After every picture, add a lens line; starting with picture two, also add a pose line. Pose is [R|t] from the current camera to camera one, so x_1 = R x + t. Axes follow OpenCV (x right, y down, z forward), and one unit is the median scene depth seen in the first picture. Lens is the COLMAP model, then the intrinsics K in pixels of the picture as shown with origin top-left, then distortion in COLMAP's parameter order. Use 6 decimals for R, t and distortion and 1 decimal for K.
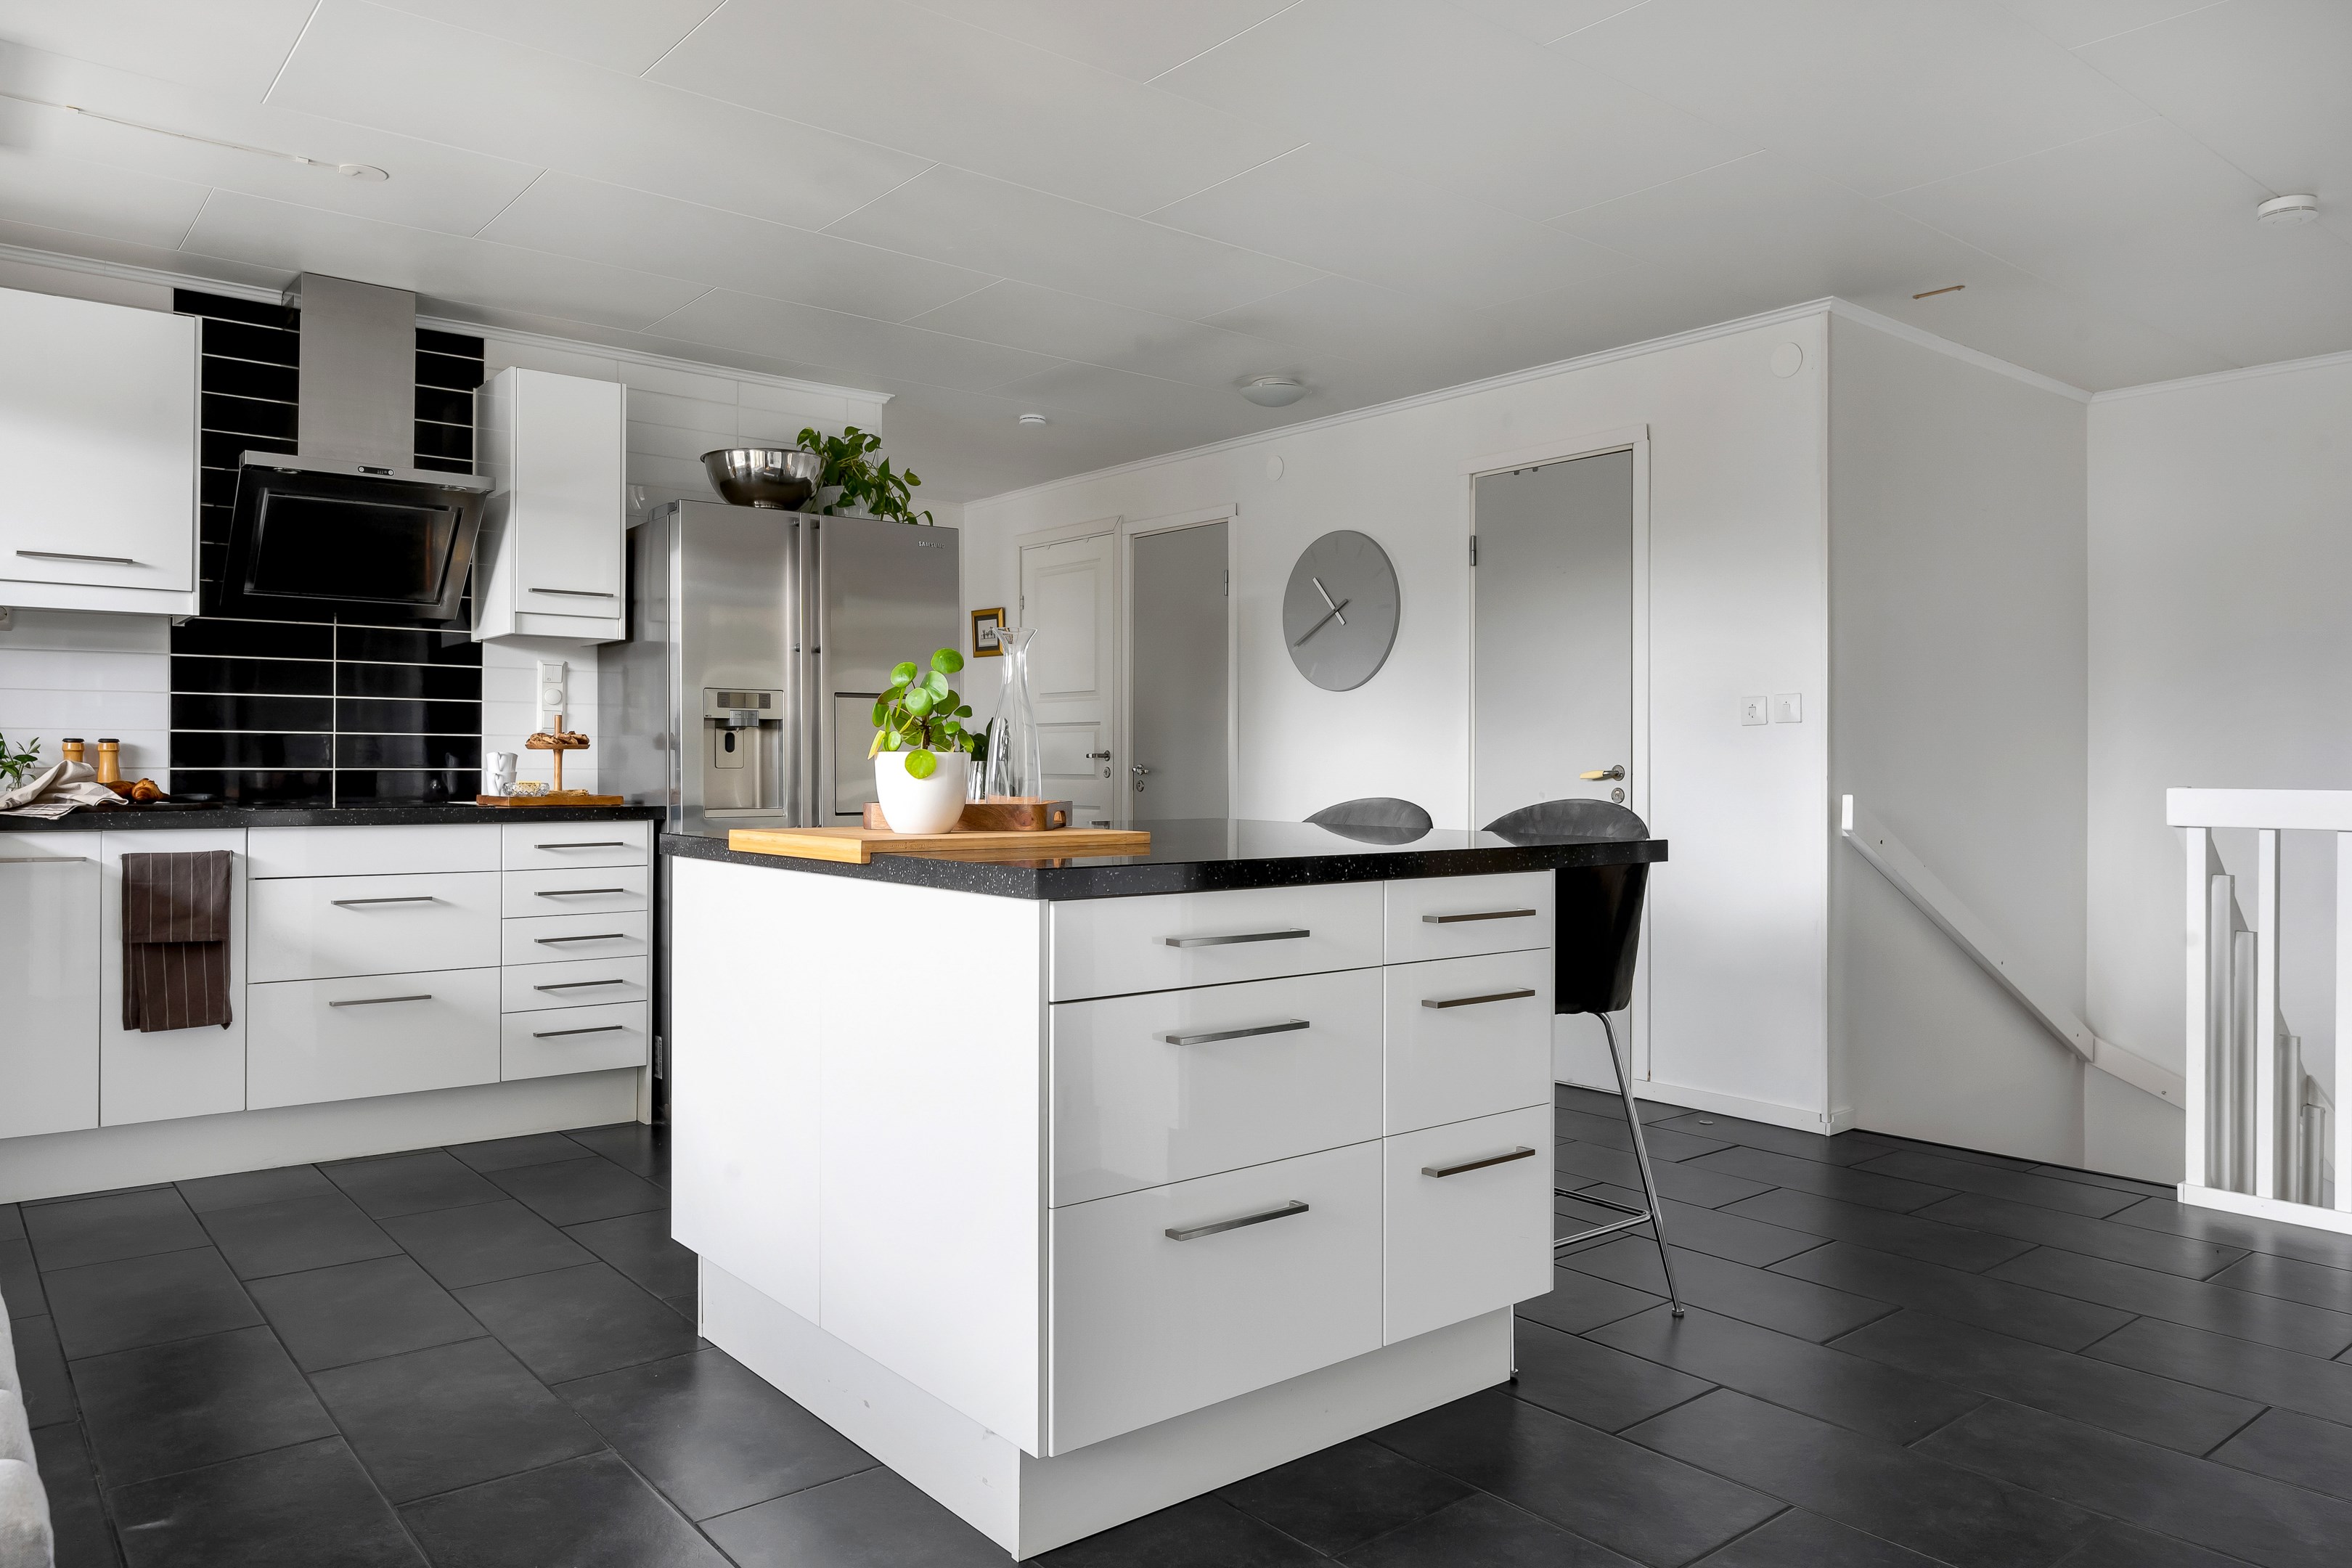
lens RADIAL K [[1577.8, 0, 1184.2], [0, 1577.8, 757.2], [0, 0, 1]] dist [0.002751, -0.001943]
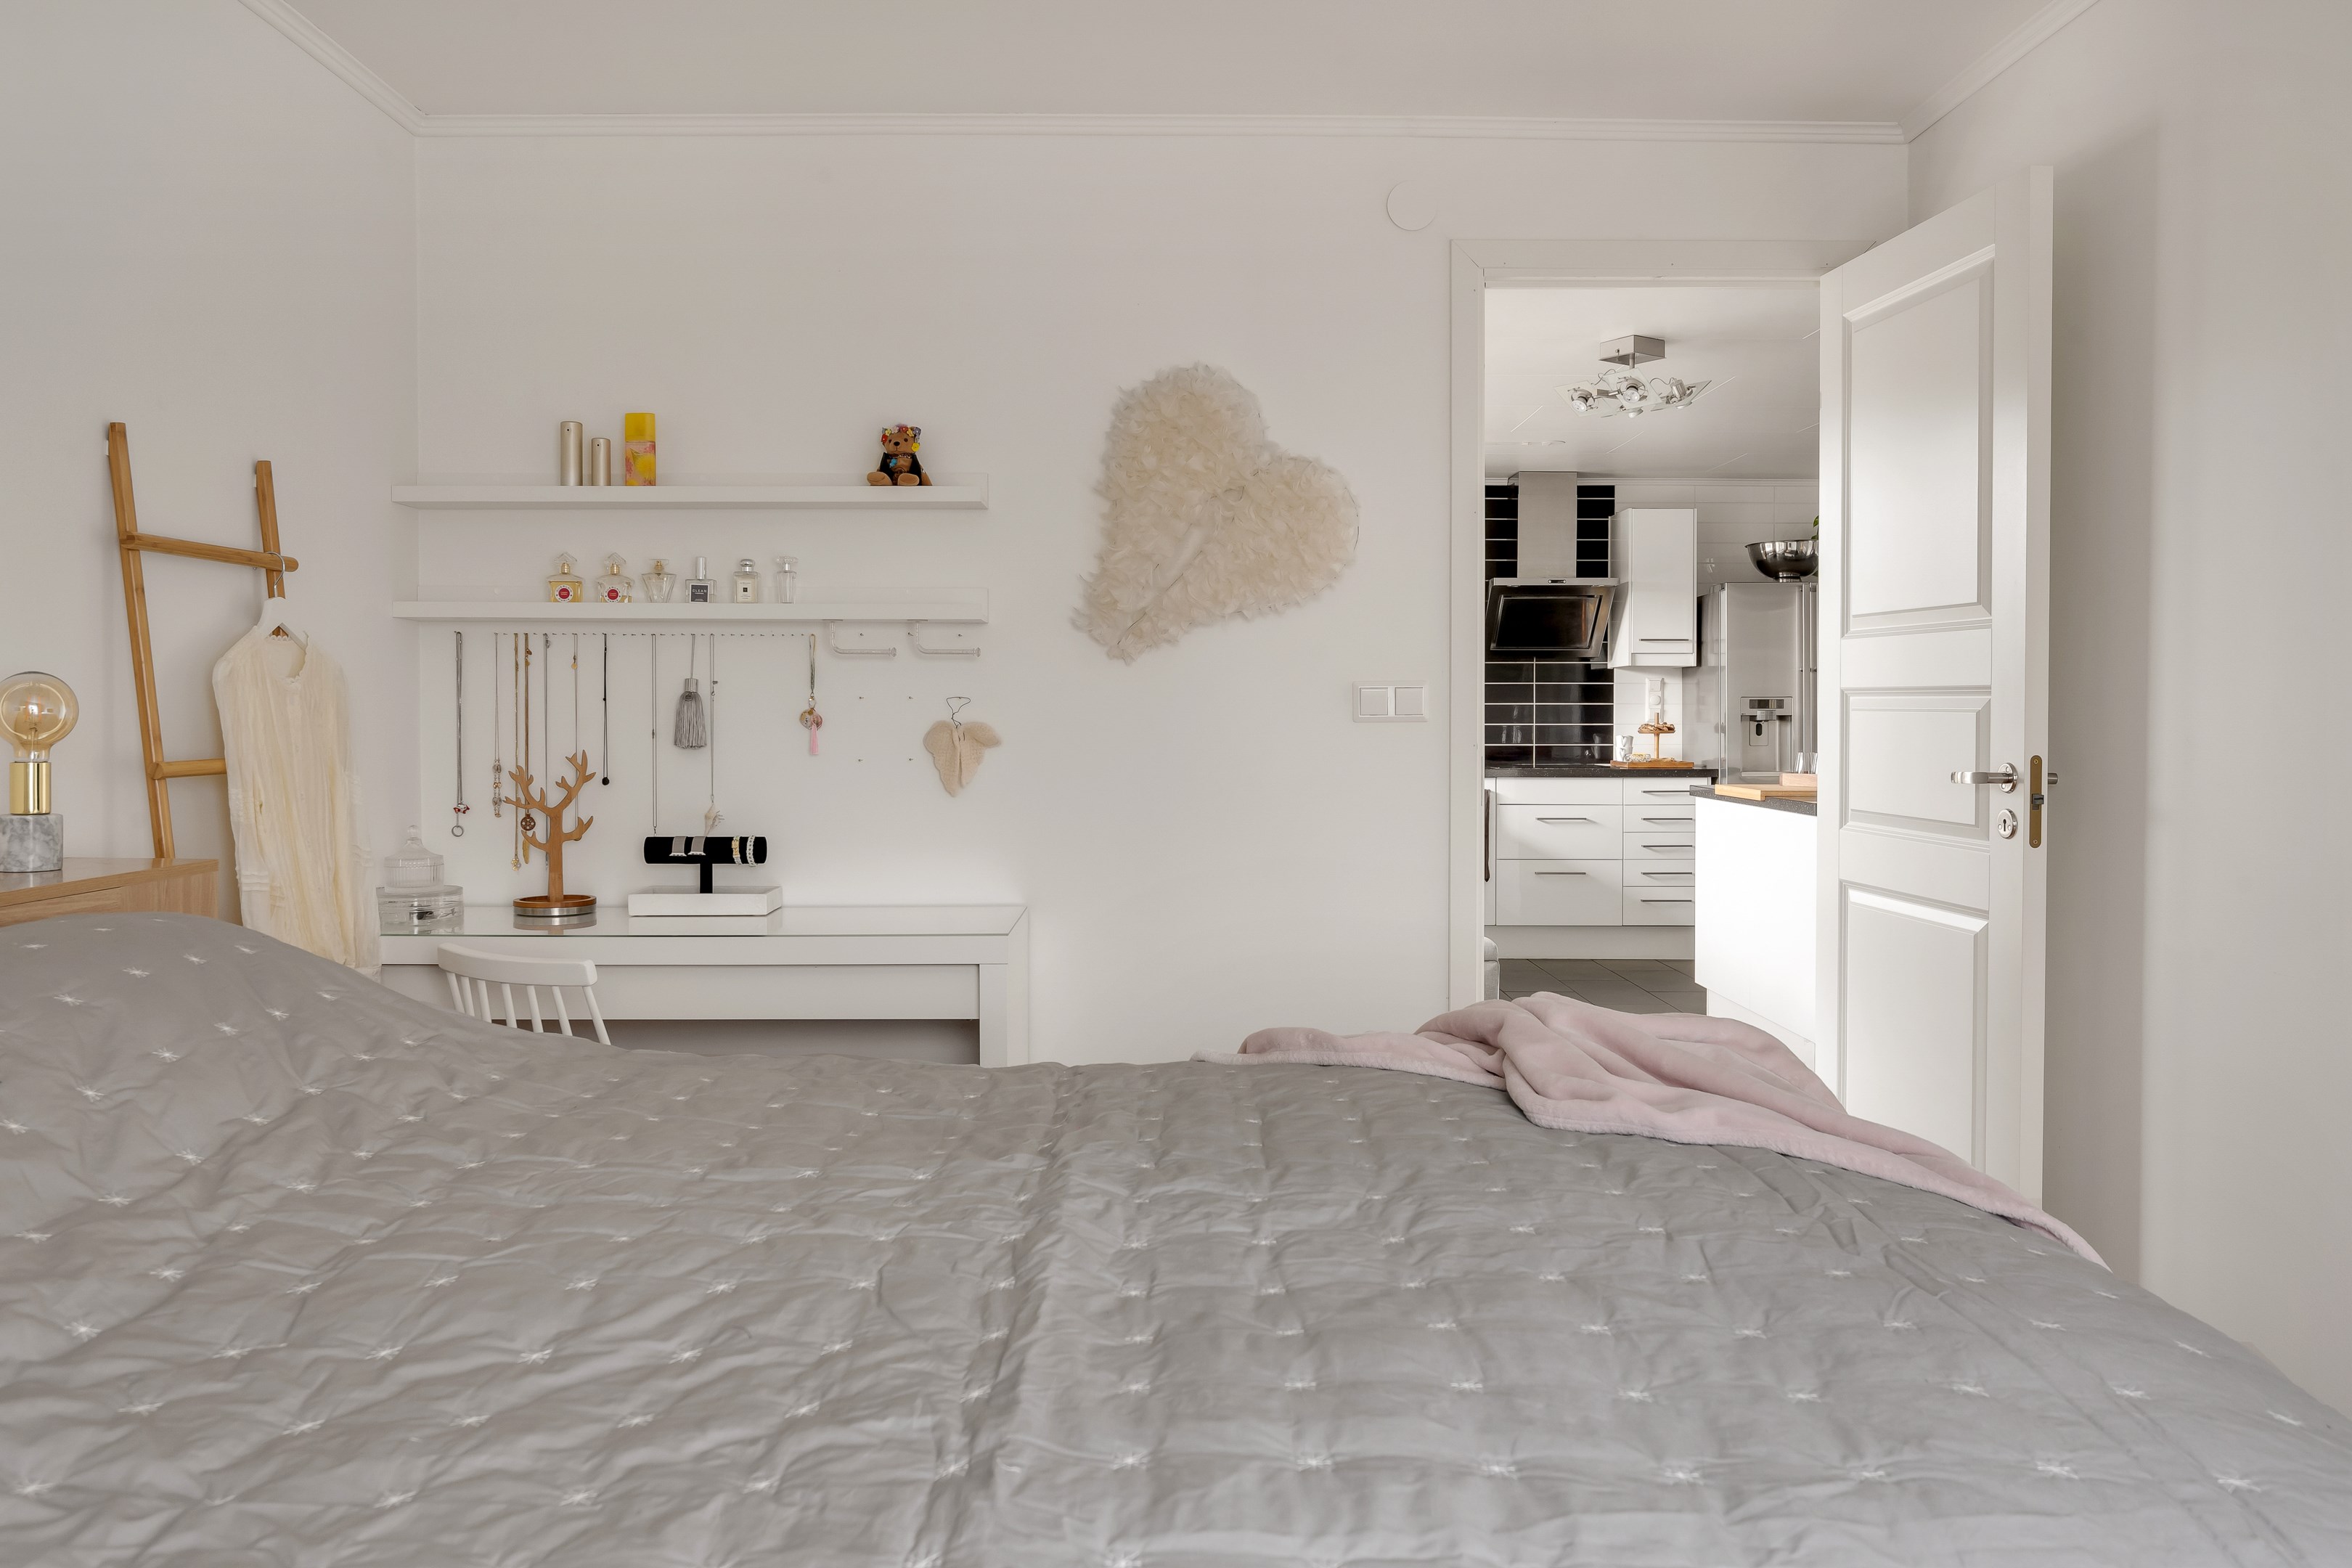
lens RADIAL K [[1577.8, 0, 1184.2], [0, 1577.8, 757.2], [0, 0, 1]] dist [0.002751, -0.001943]
pose [[0.769332, 0.010771, -0.638758, 0.282297], [0.008998, 0.999576, 0.027691, -0.030624], [0.638786, -0.027051, 0.768909, -0.596089]]
